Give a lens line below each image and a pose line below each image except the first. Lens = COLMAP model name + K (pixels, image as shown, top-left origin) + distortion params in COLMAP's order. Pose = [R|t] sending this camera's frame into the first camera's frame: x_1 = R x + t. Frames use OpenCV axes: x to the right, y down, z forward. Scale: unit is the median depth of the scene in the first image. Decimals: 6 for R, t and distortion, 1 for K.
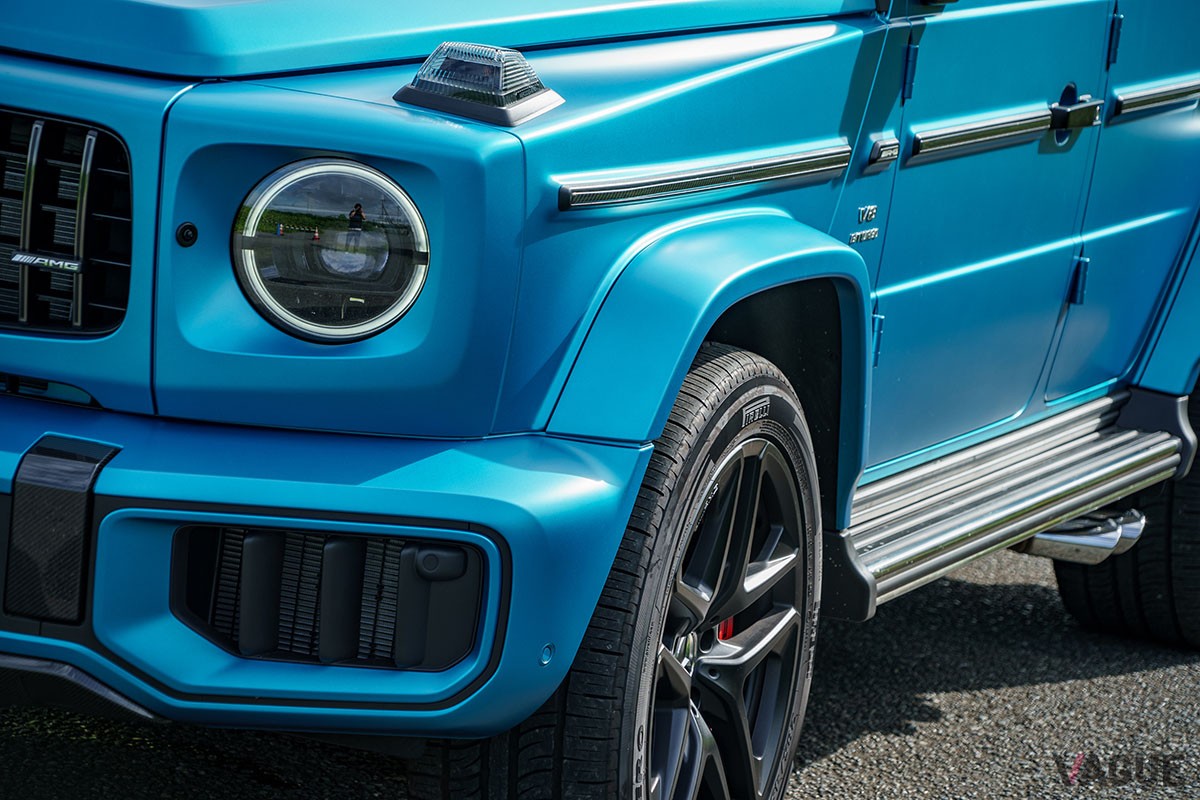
lens RADIAL K [[5091.7, 0, 595.5], [0, 5091.7, 403.0], [0, 0, 1]] dist [2.272305, 0.000000]
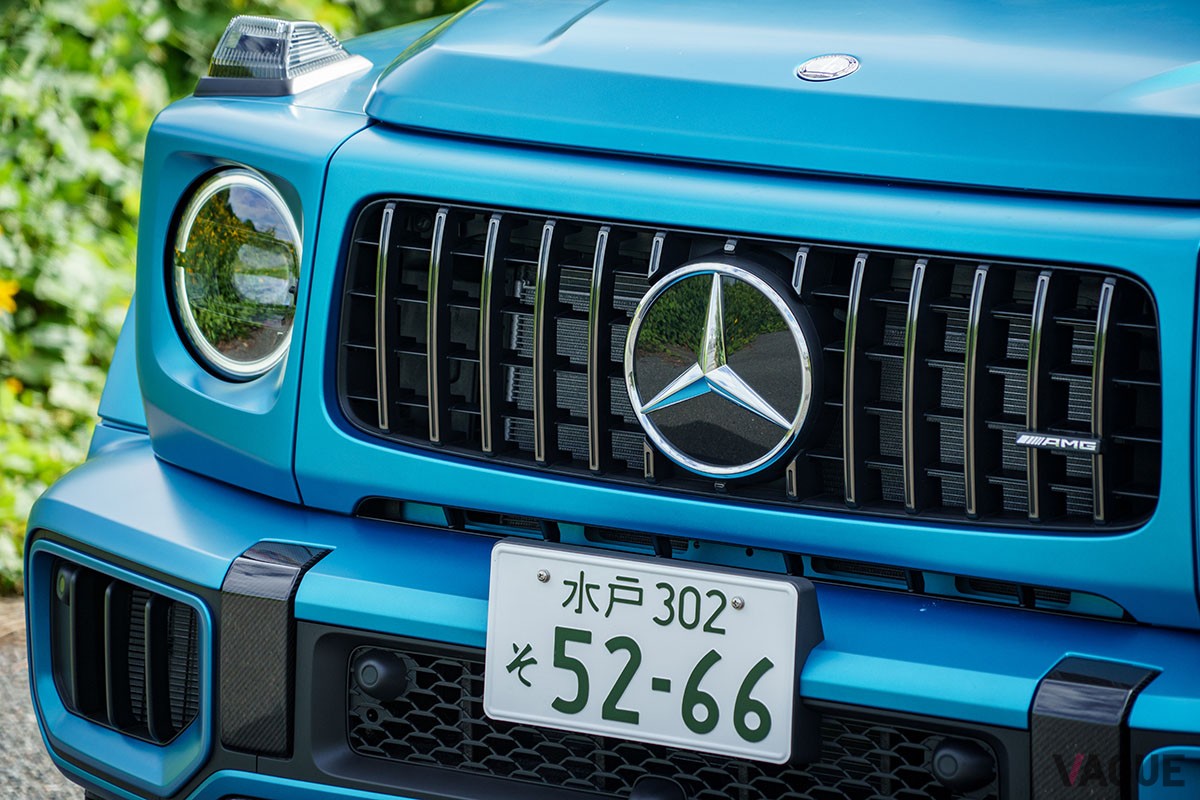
lens RADIAL K [[7619.0, 0, 562.2], [0, 7619.0, 401.0], [0, 0, 1]] dist [4.759367, 0.000000]
pose [[0.977949, -0.048824, -0.203058, 0.065074], [0.038223, 0.997710, -0.055804, 0.030980], [0.205317, 0.046812, 0.977575, -0.196462]]
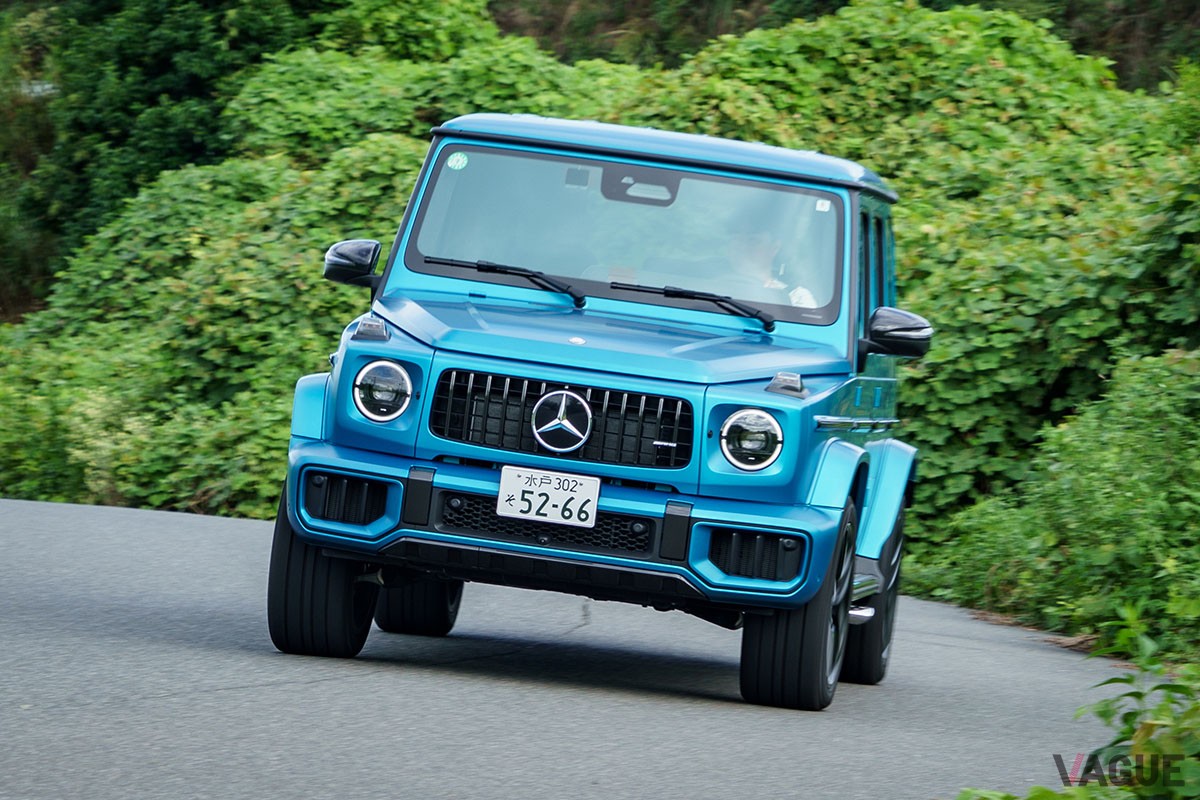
lens RADIAL K [[7037.6, 0, 599.1], [0, 7037.6, 400.2], [0, 0, 1]] dist [0.426413, 0.000000]
pose [[0.969164, 0.000304, 0.246416, -1.145481], [0.025910, 0.994330, -0.103129, 0.367031], [-0.245050, 0.106333, 0.963661, -2.919939]]
